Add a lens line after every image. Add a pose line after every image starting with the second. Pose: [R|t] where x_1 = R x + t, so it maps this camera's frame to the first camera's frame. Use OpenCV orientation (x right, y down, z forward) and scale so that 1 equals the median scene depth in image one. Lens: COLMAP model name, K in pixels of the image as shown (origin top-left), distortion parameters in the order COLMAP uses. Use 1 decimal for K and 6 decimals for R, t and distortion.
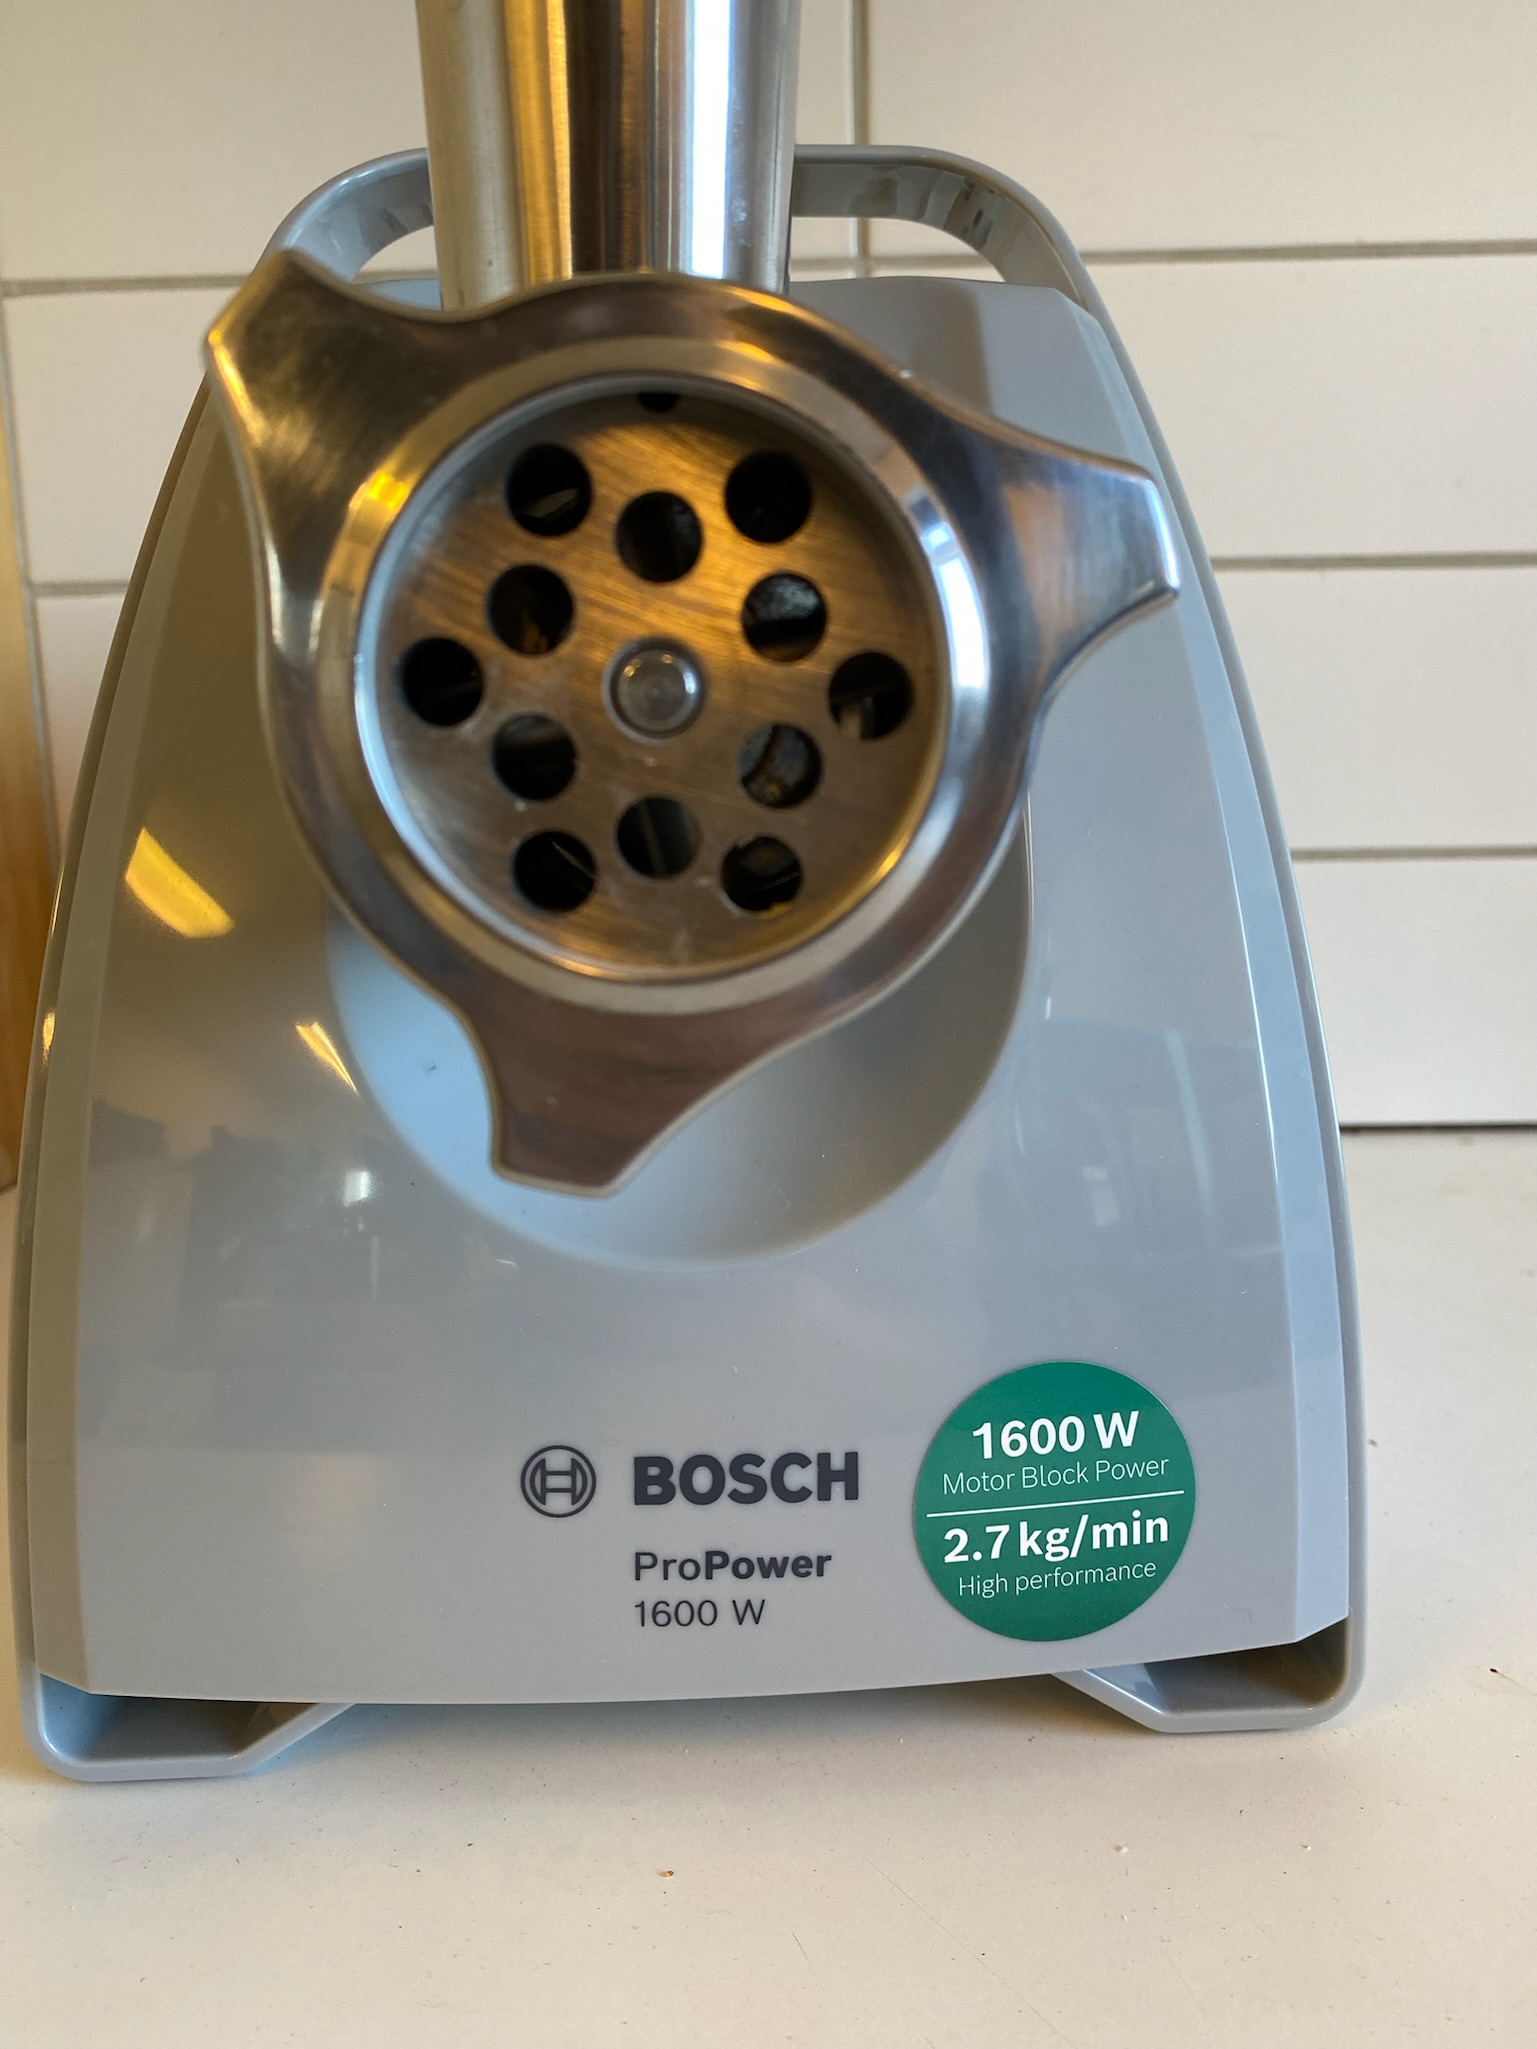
lens RADIAL K [[1552.8, 0, 809.5], [0, 1552.8, 1037.2], [0, 0, 1]] dist [-0.014380, -0.000868]
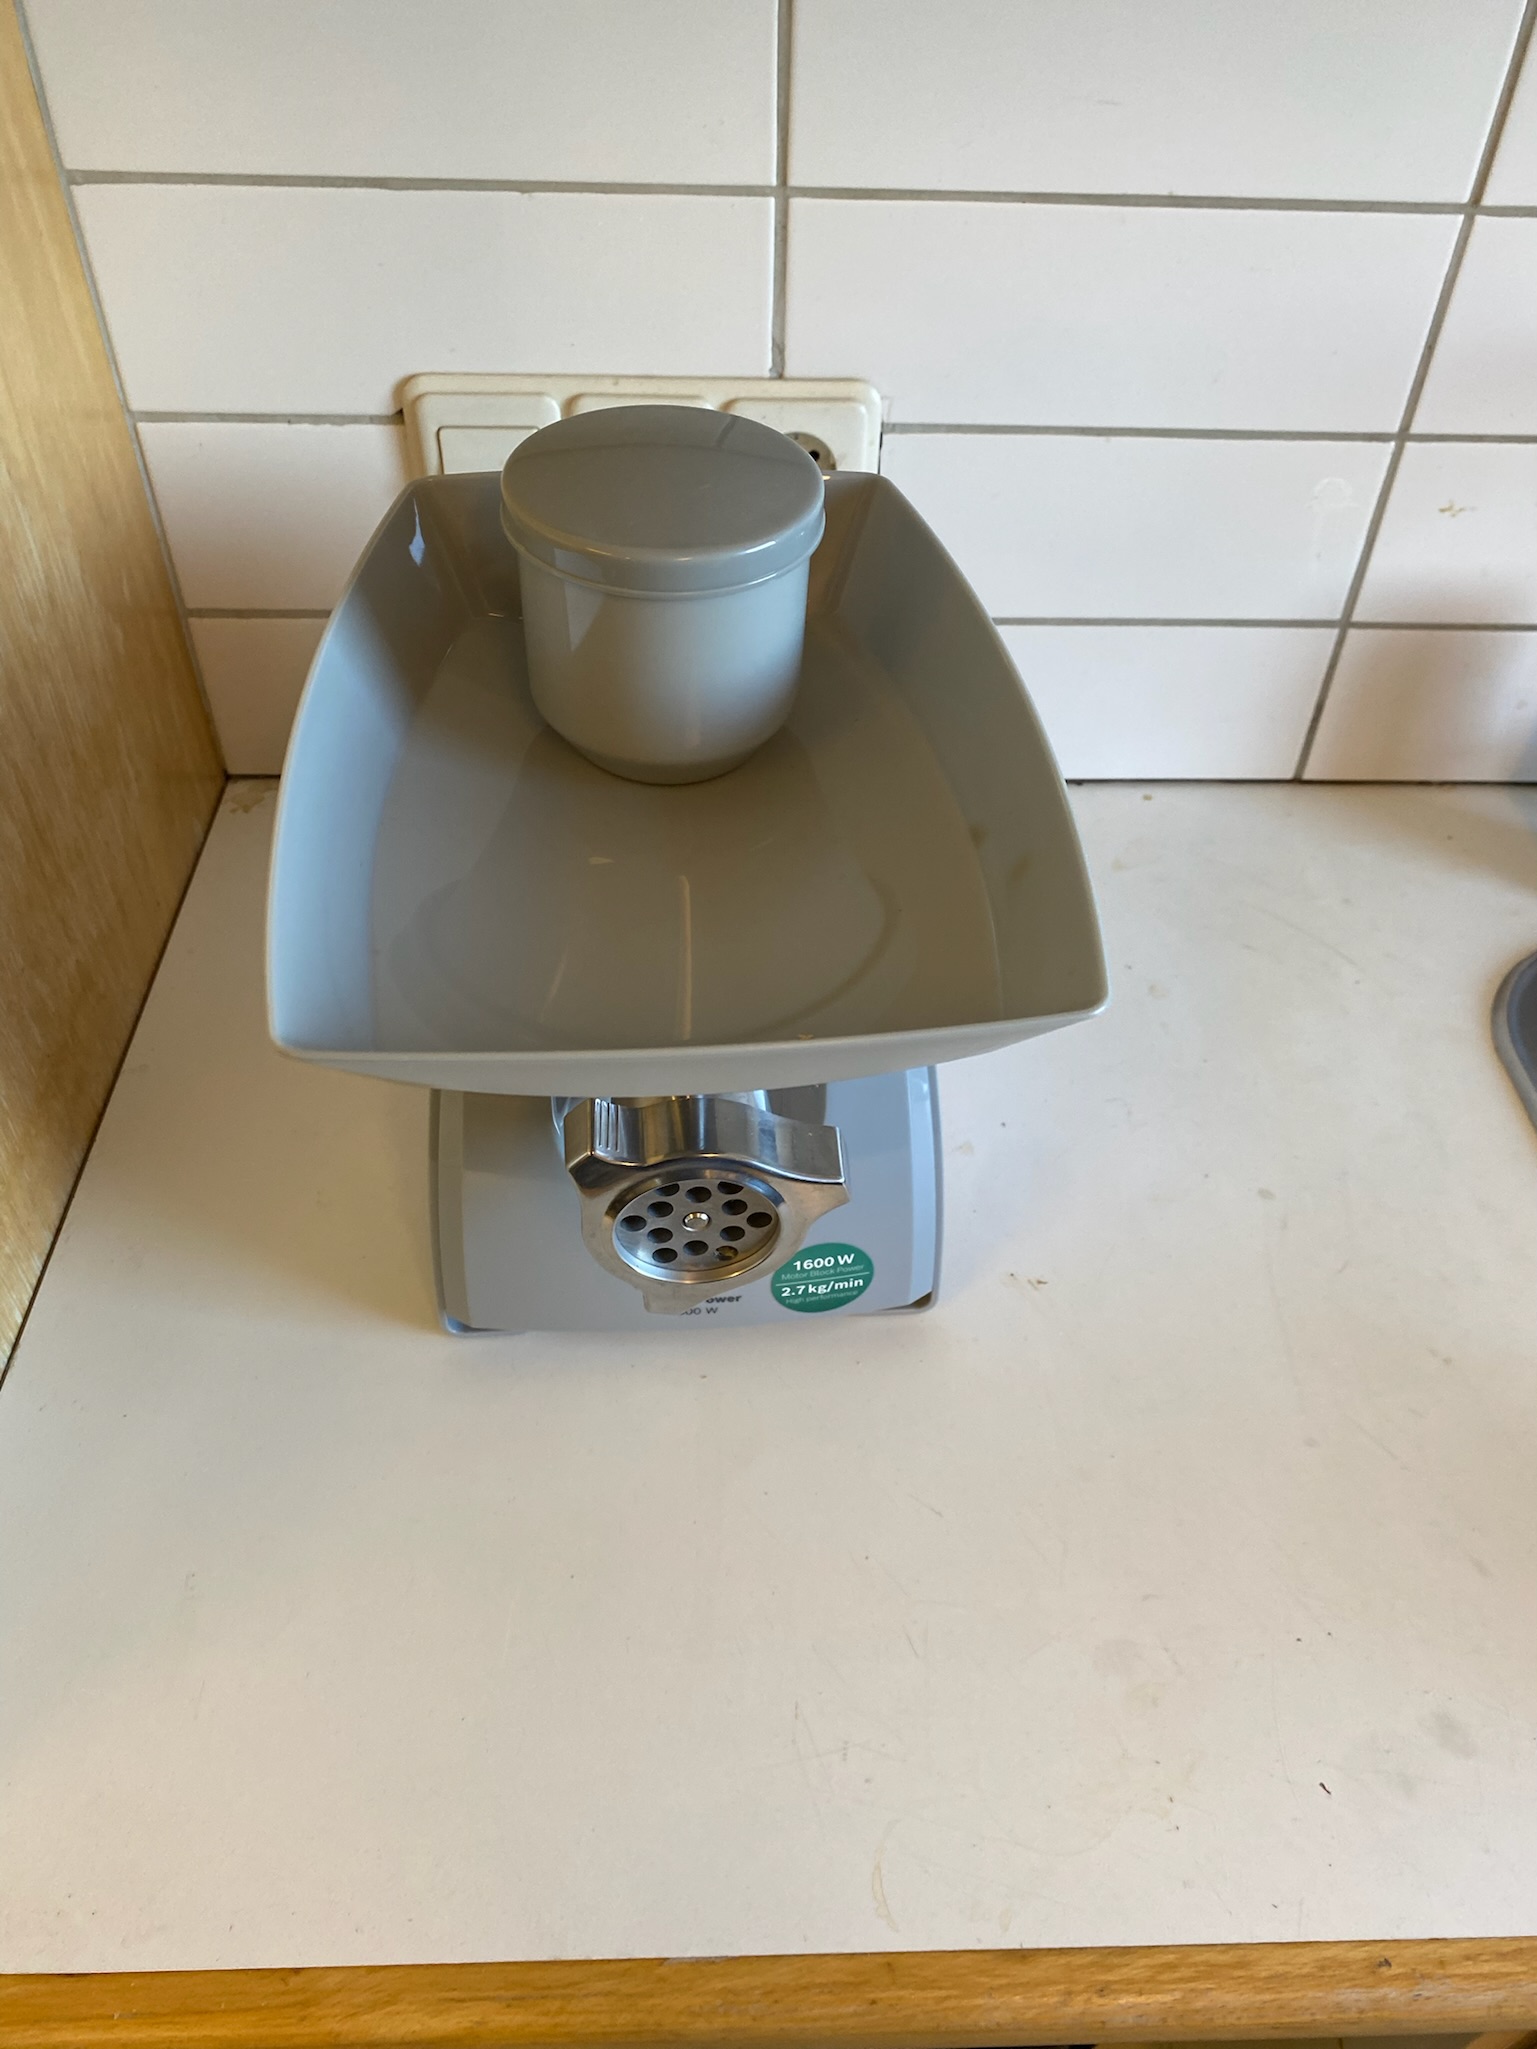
lens RADIAL K [[1552.8, 0, 784.0], [0, 1552.8, 1030.0], [0, 0, 1]] dist [-0.014380, -0.000868]
pose [[0.998578, 0.006343, 0.052939, -0.060423], [-0.035436, 0.820831, 0.570071, -1.673560], [-0.039838, -0.571136, 0.819888, -1.035477]]
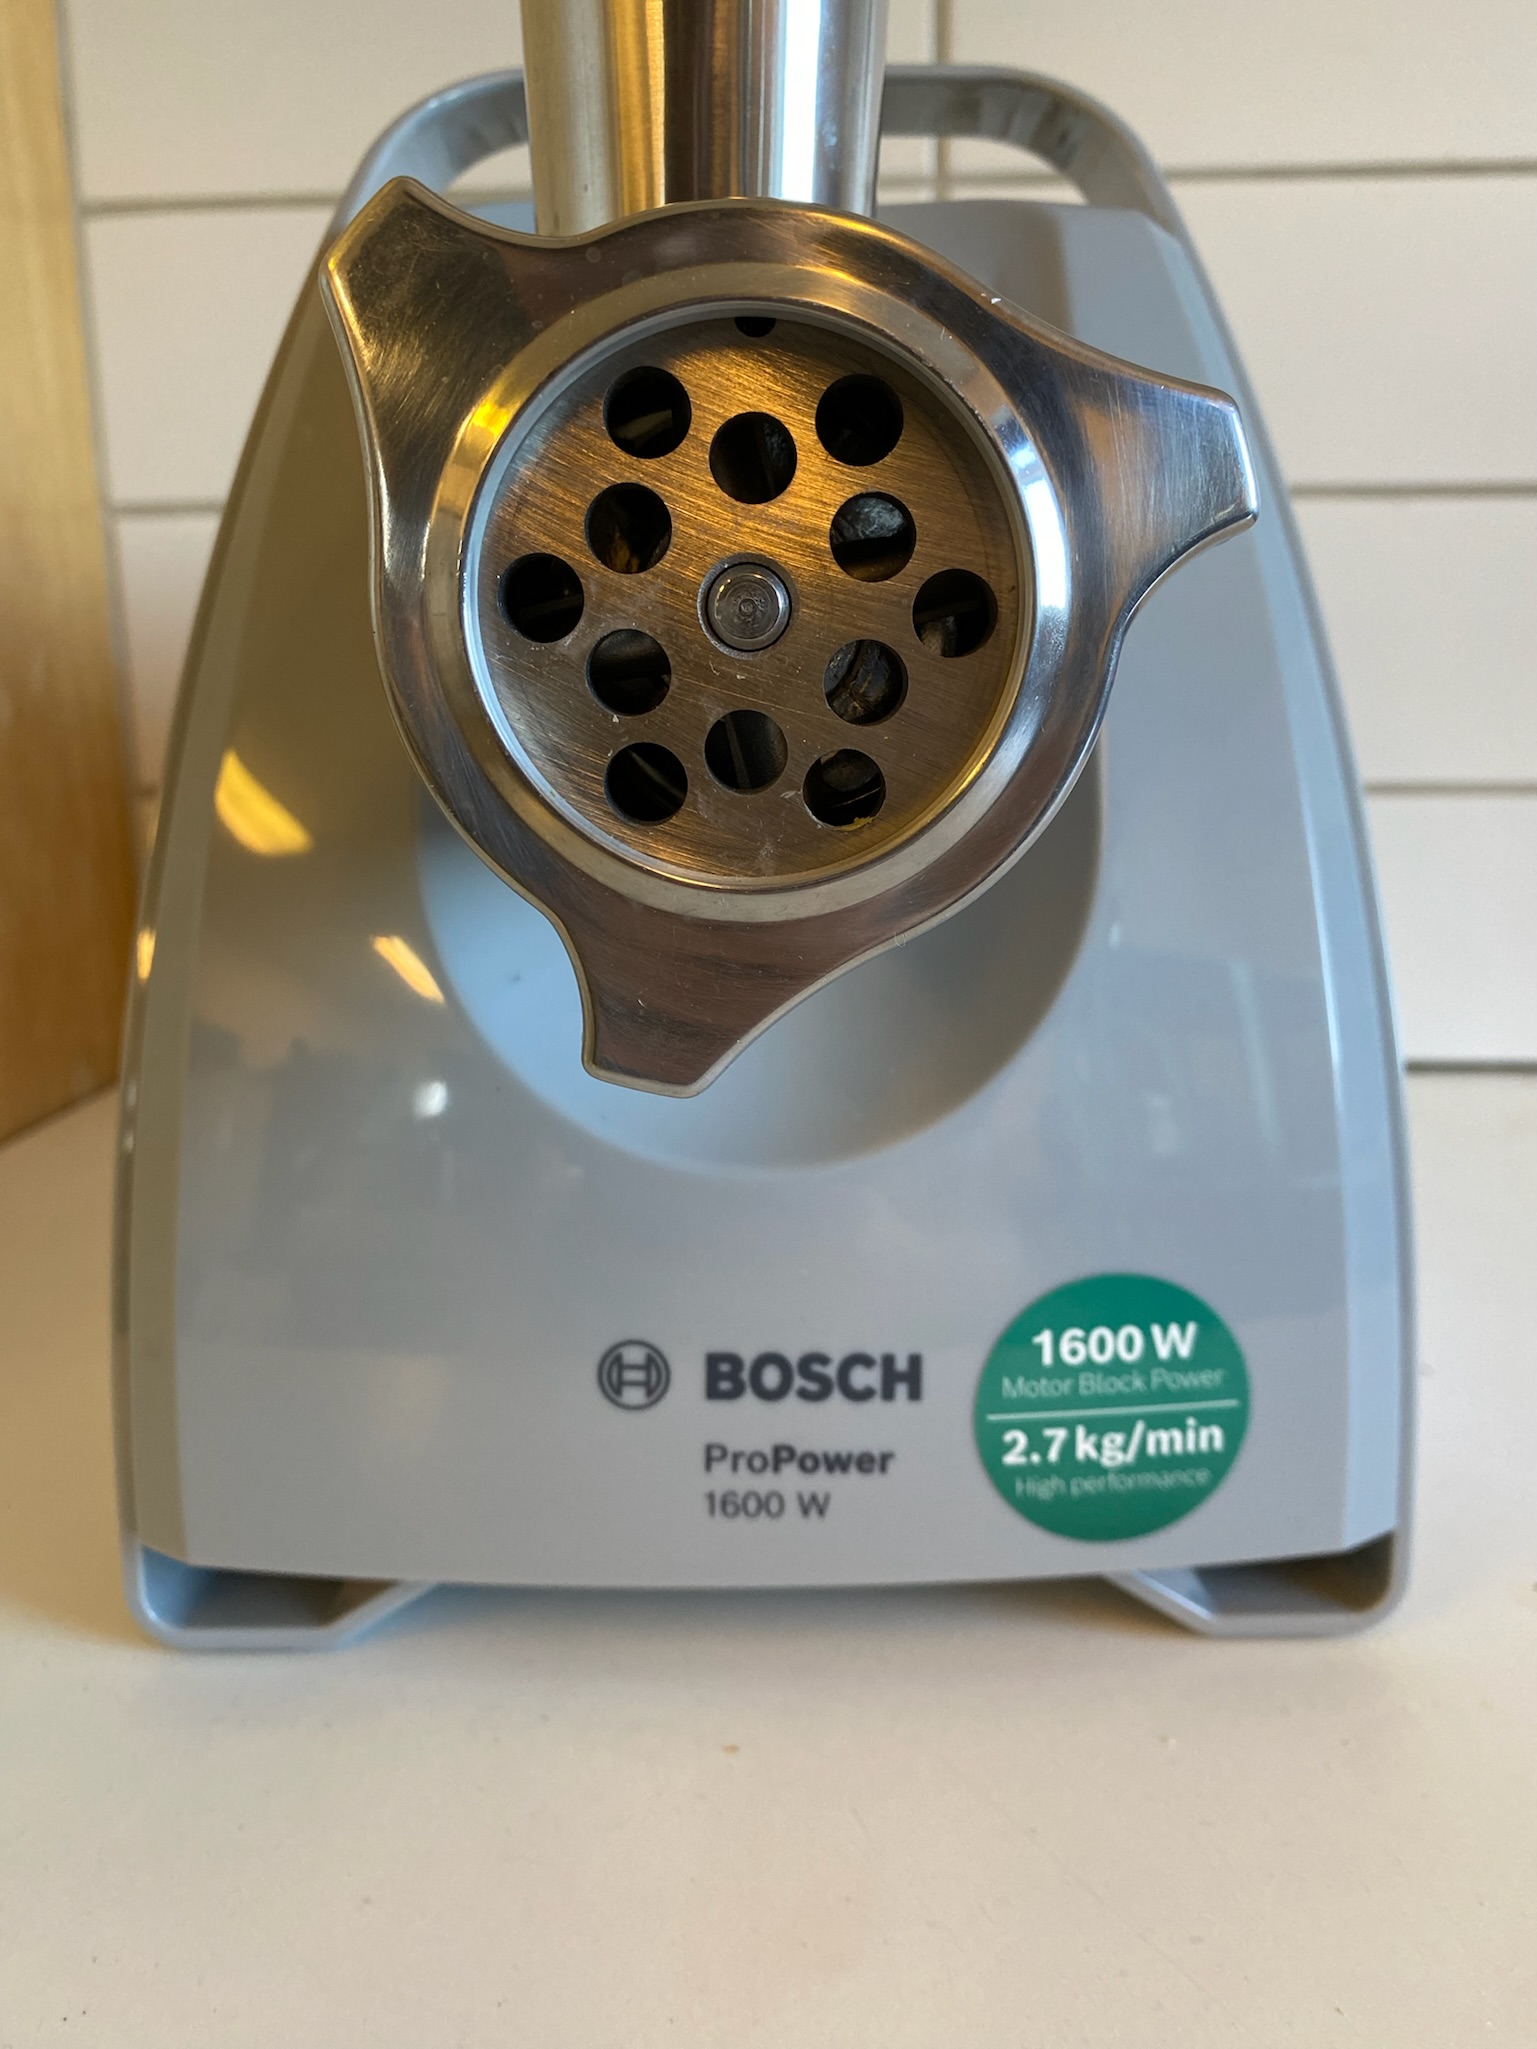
lens RADIAL K [[1552.8, 0, 801.7], [0, 1552.8, 1025.3], [0, 0, 1]] dist [-0.014380, -0.000868]
pose [[0.999023, 0.017110, -0.040753, -0.010273], [-0.015652, 0.999235, 0.035846, 0.011660], [0.041335, -0.035173, 0.998526, -0.029380]]
